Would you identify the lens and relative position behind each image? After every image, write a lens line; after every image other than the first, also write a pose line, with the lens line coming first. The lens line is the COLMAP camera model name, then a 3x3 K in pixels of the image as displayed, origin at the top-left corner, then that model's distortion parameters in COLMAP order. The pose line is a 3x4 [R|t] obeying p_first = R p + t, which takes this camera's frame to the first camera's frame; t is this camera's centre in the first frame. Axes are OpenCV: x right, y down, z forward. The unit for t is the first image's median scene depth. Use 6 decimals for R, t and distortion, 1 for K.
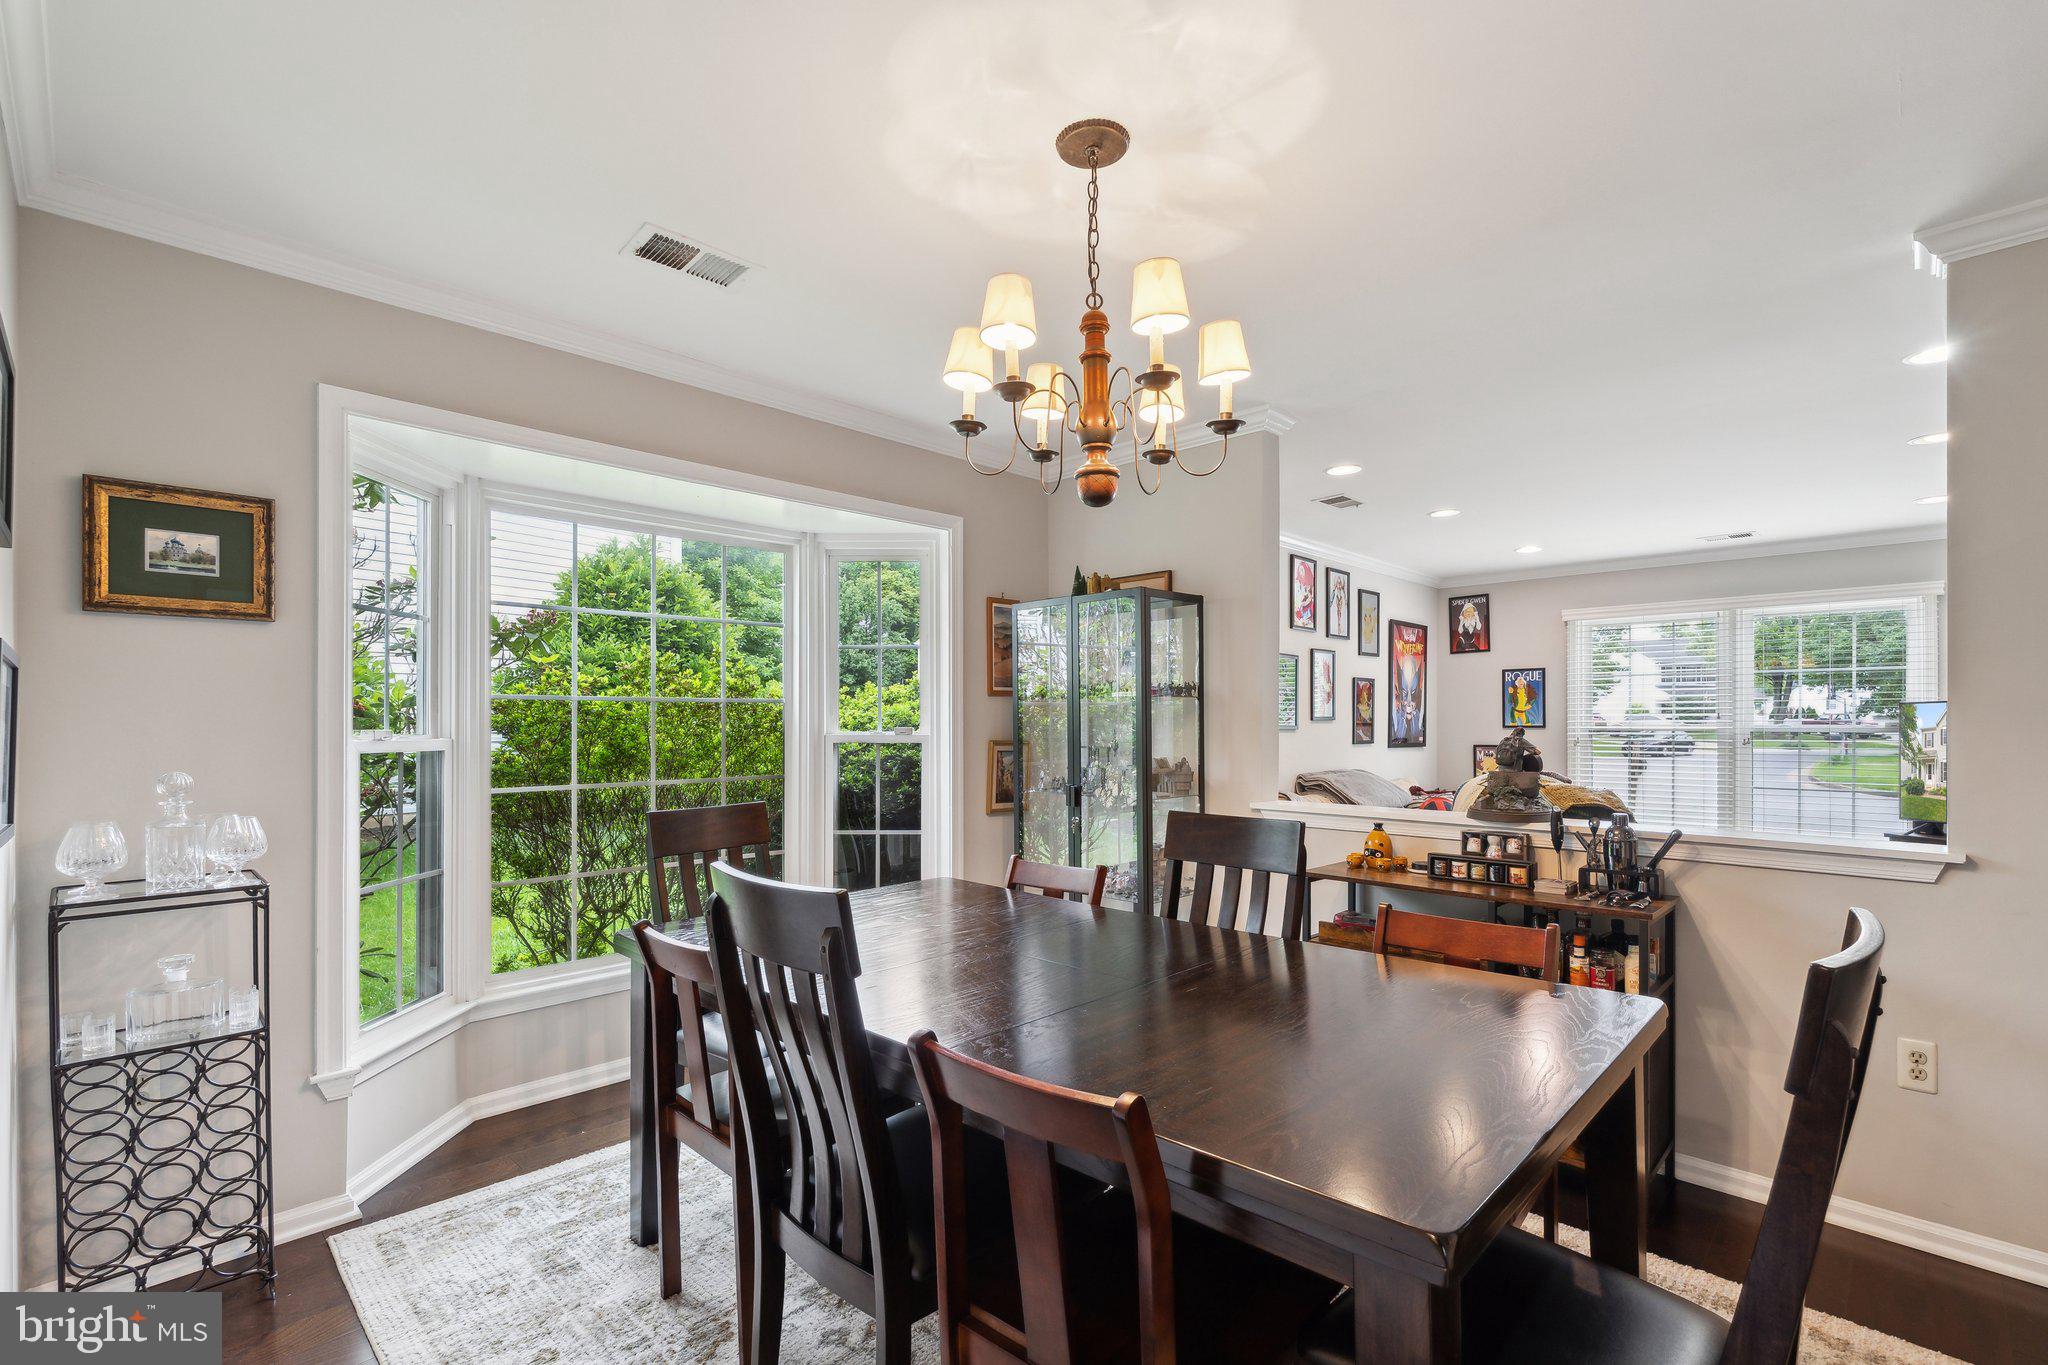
lens RADIAL K [[923.8, 0, 1031.2], [0, 923.8, 711.7], [0, 0, 1]] dist [-0.002737, 0.002651]
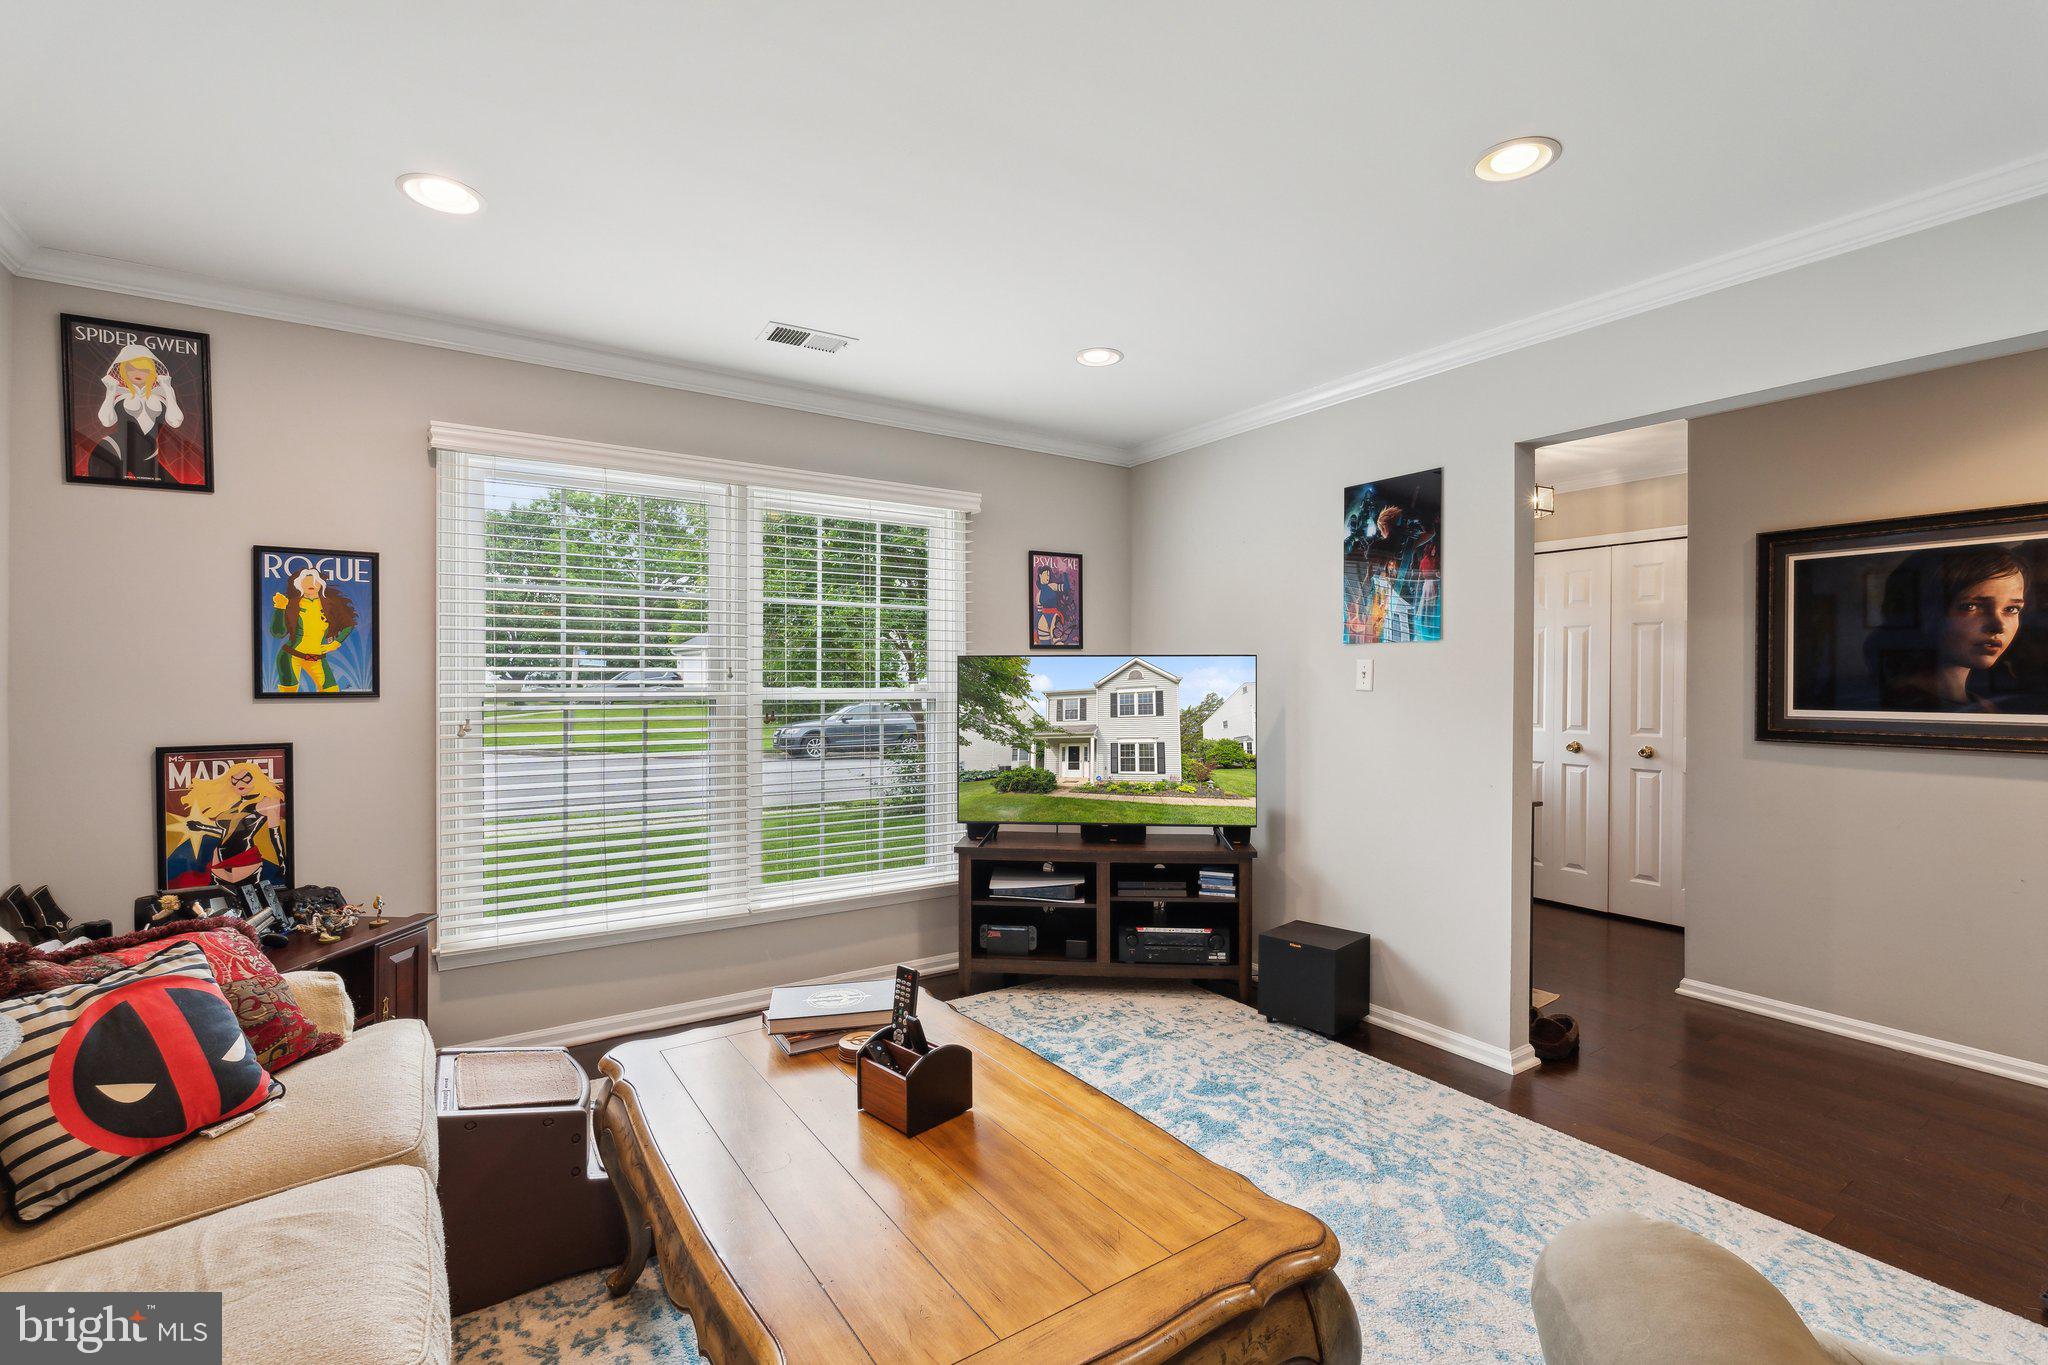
lens RADIAL K [[923.8, 0, 1037.6], [0, 923.8, 678.3], [0, 0, 1]] dist [-0.002737, 0.002651]
pose [[0.204208, -0.007035, 0.978902, 0.204603], [-0.012849, 0.999869, 0.009866, 0.001016], [-0.978843, -0.014592, 0.204091, 0.607373]]
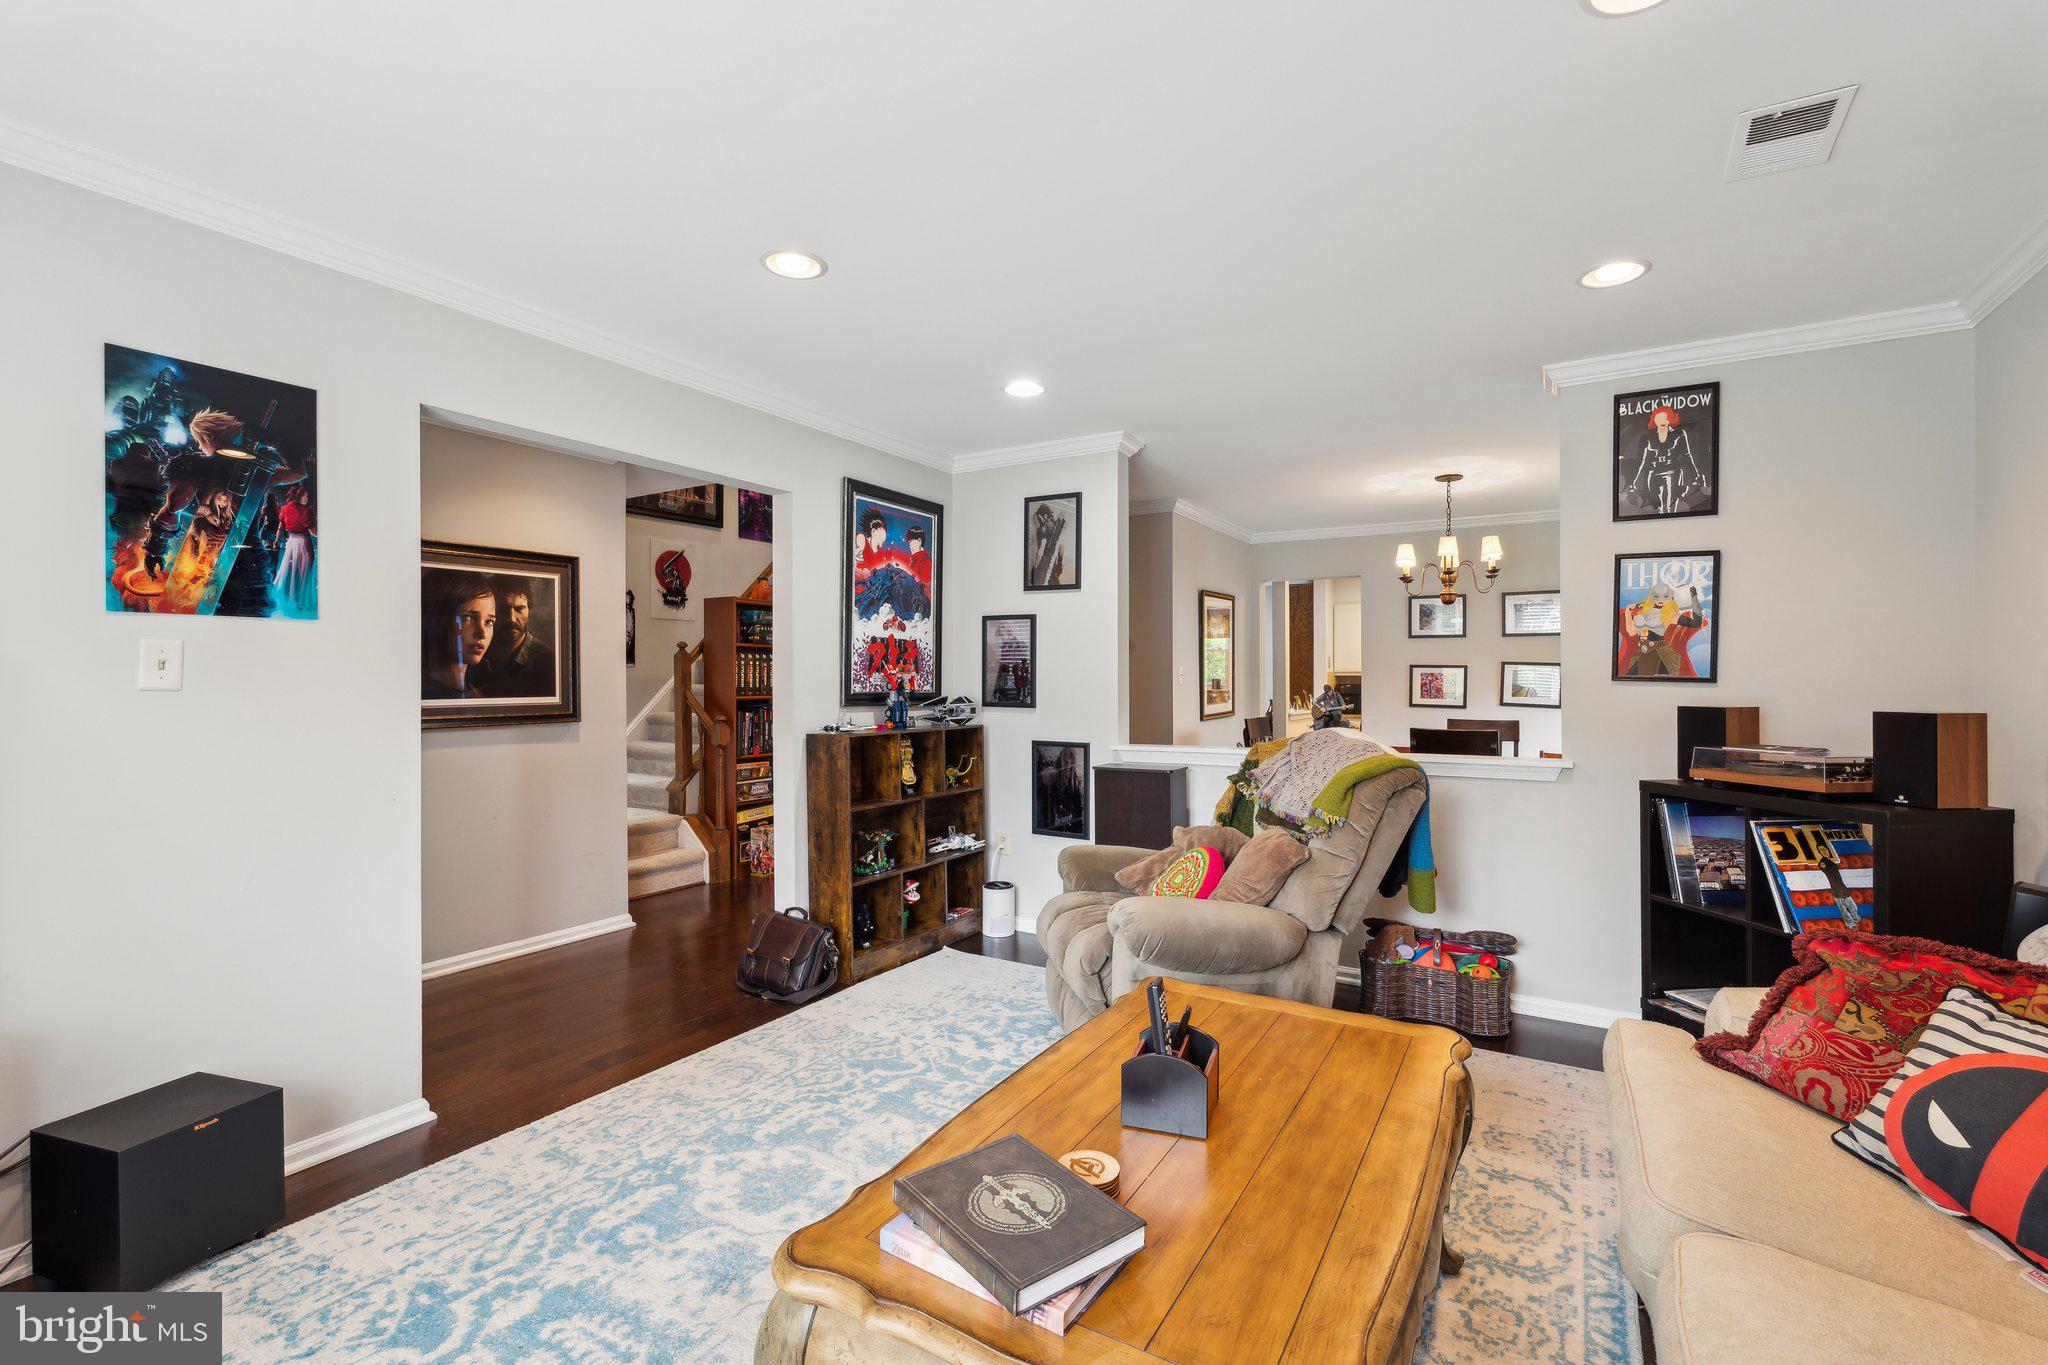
lens RADIAL K [[923.8, 0, 1019.8], [0, 923.8, 670.3], [0, 0, 1]] dist [-0.002737, 0.002651]
pose [[-0.975061, -0.005035, -0.221878, 0.510554], [-0.000734, 0.999810, -0.019460, 0.009404], [0.221934, -0.018812, -0.974880, 0.894471]]
